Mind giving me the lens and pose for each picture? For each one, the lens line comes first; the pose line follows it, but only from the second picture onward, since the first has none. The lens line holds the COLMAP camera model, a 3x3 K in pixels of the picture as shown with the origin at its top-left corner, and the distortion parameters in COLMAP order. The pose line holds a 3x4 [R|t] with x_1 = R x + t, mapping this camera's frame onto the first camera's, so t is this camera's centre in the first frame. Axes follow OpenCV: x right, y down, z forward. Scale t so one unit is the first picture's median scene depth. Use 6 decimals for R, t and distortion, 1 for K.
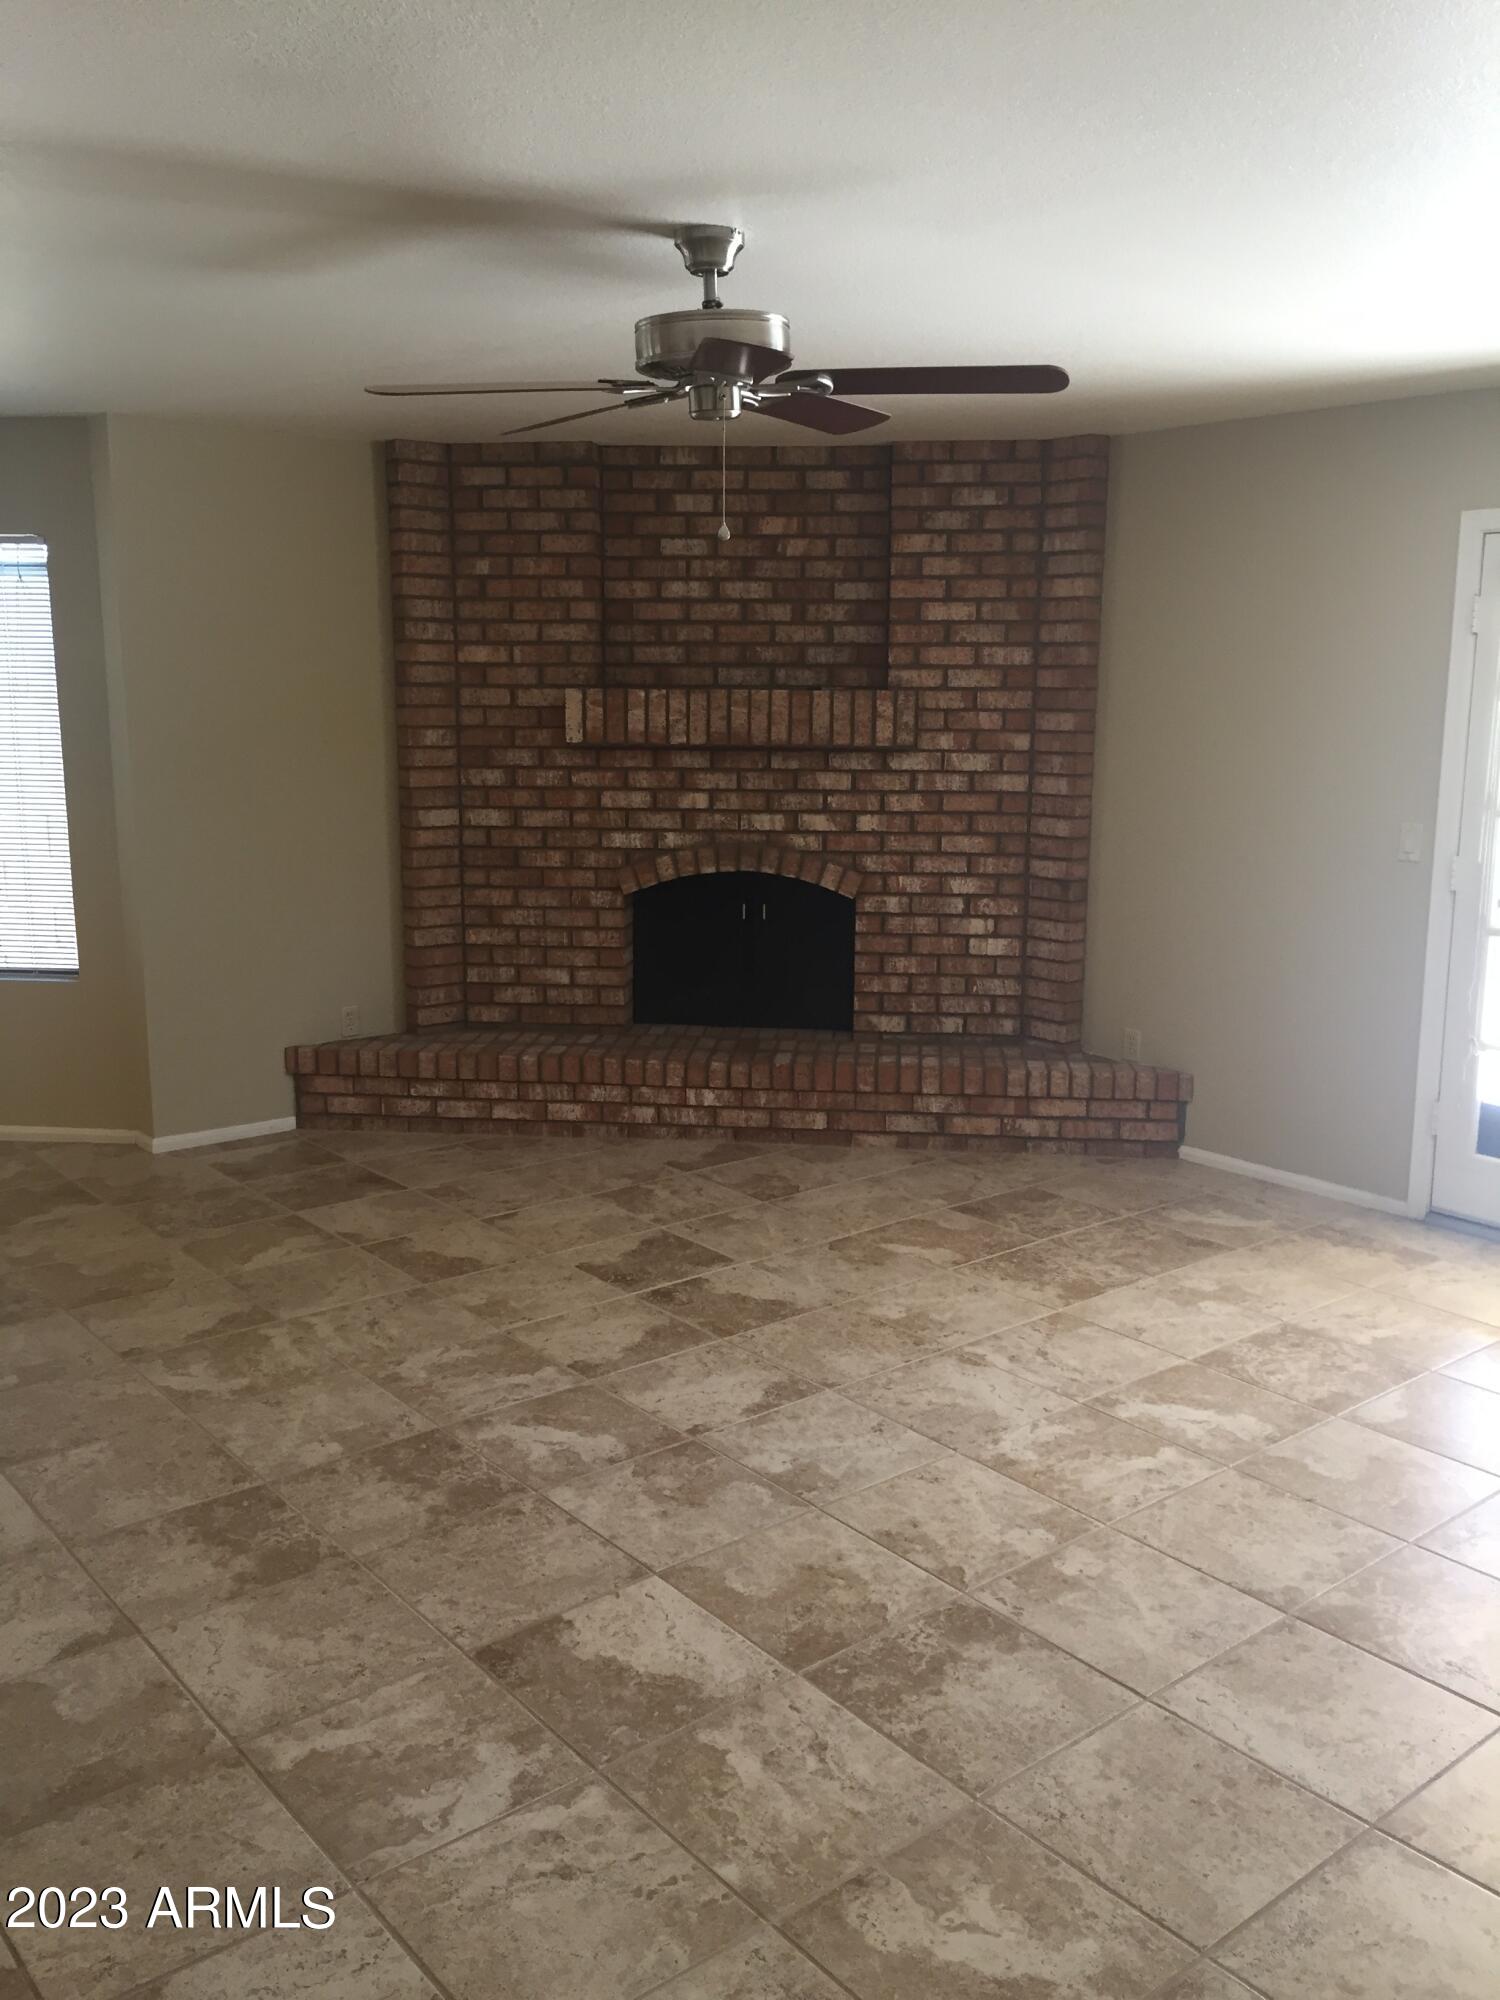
lens RADIAL K [[1706.3, 0, 746.6], [0, 1706.3, 1002.0], [0, 0, 1]] dist [0.021262, -0.016361]
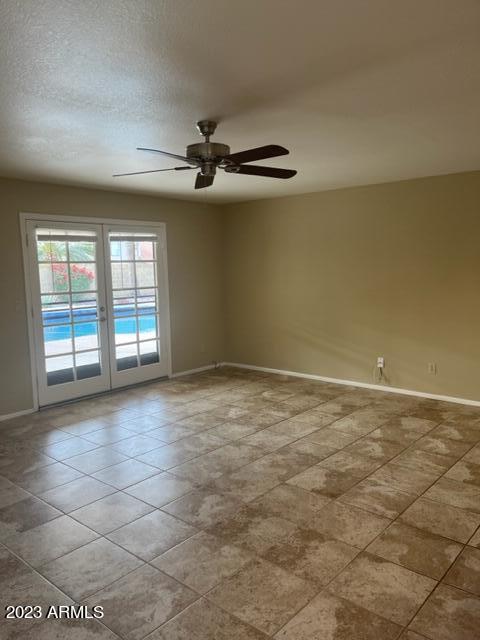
lens RADIAL K [[487.9, 0, 239.7], [0, 487.9, 320.0], [0, 0, 1]] dist [0.049528, -0.061046]
pose [[-0.168277, -0.113744, 0.979155, -1.148279], [0.200101, 0.968697, 0.146918, -0.213267], [-0.965216, 0.220653, -0.140249, 1.253471]]
